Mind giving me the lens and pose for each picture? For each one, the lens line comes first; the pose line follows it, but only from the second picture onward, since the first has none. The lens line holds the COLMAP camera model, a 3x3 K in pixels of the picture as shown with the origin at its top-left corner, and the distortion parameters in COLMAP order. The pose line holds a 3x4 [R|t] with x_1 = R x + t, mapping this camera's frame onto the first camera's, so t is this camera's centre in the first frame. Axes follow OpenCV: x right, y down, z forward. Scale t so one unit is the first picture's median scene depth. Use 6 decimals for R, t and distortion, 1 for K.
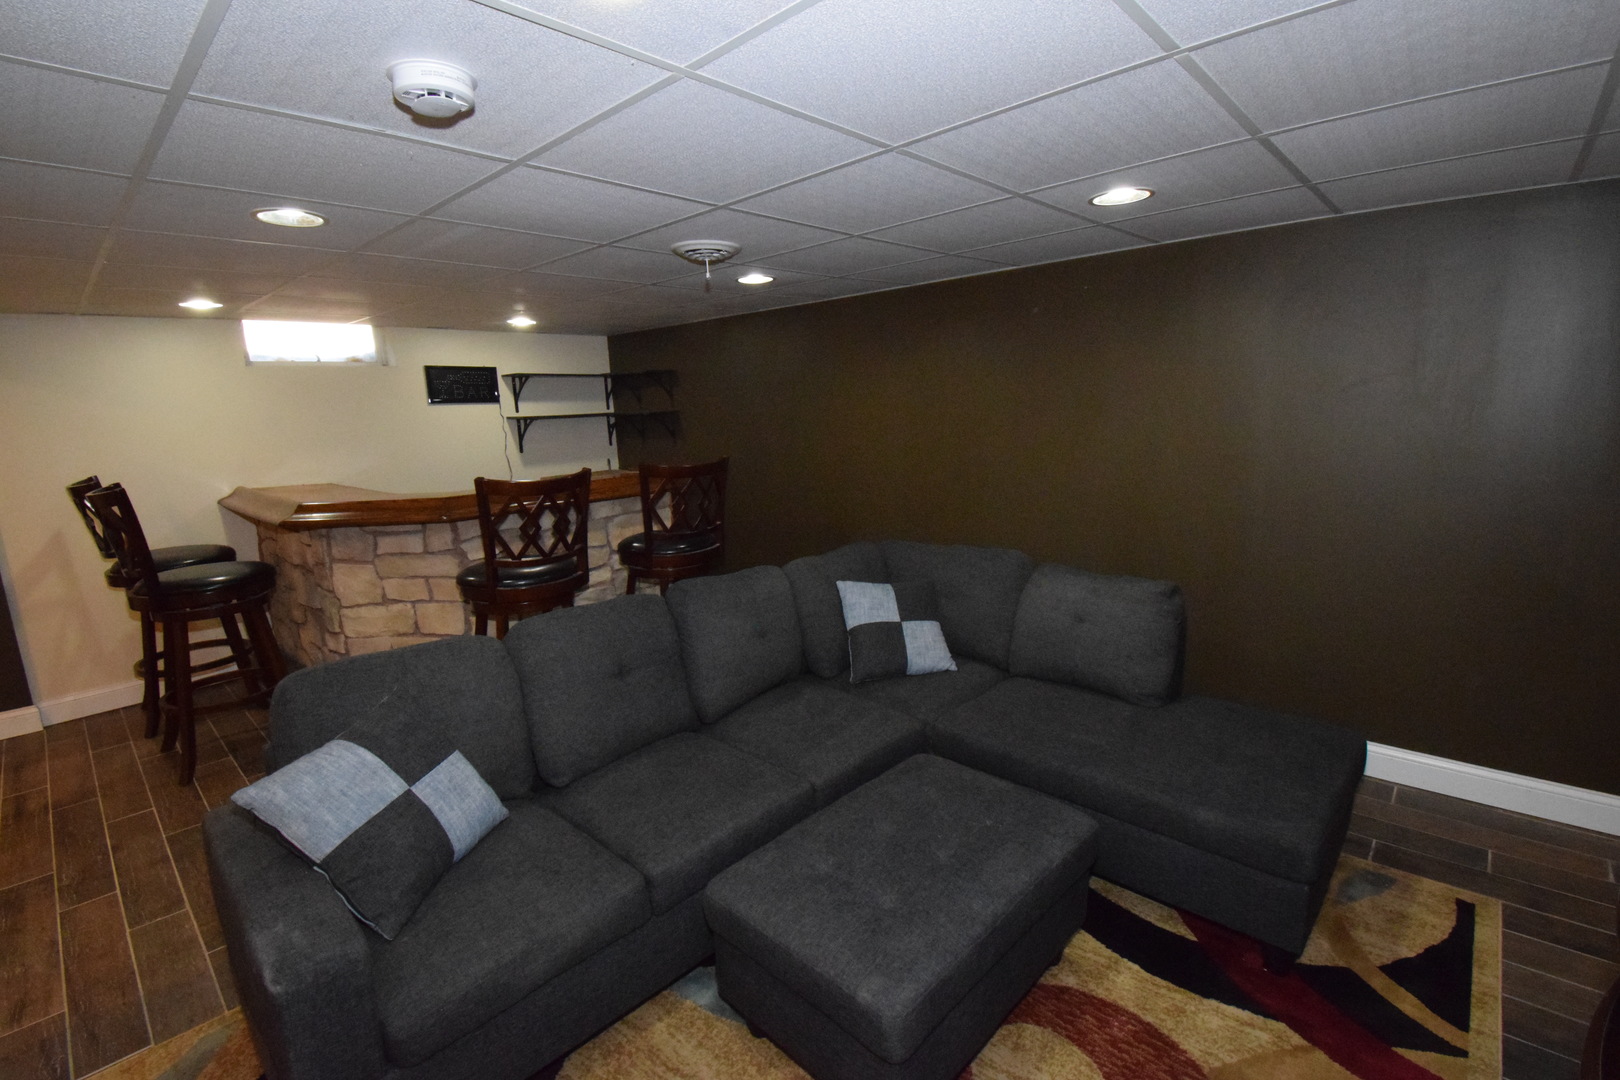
lens RADIAL K [[728.1, 0, 813.1], [0, 728.1, 535.5], [0, 0, 1]] dist [0.002735, 0.000057]
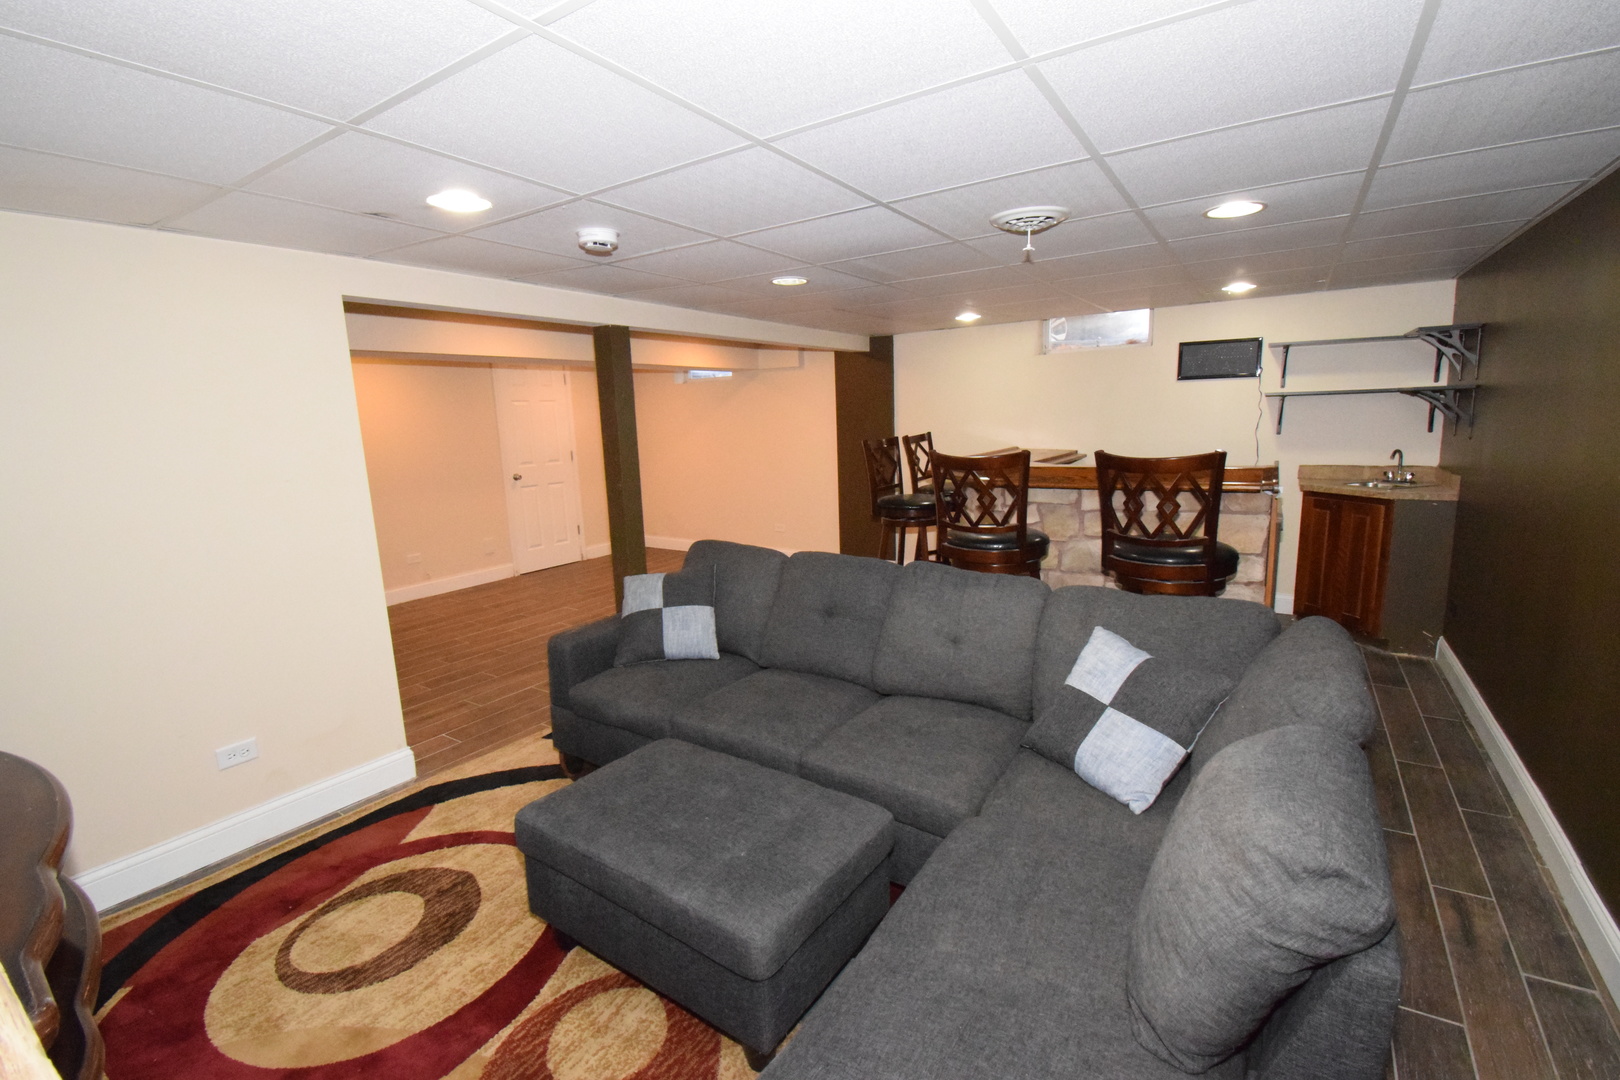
lens RADIAL K [[728.1, 0, 812.8], [0, 728.1, 536.5], [0, 0, 1]] dist [0.002735, 0.000057]
pose [[0.174086, 0.199953, -0.964216, 0.435643], [-0.152592, 0.972818, 0.174187, -0.071459], [0.972836, 0.116808, 0.199865, 0.346814]]
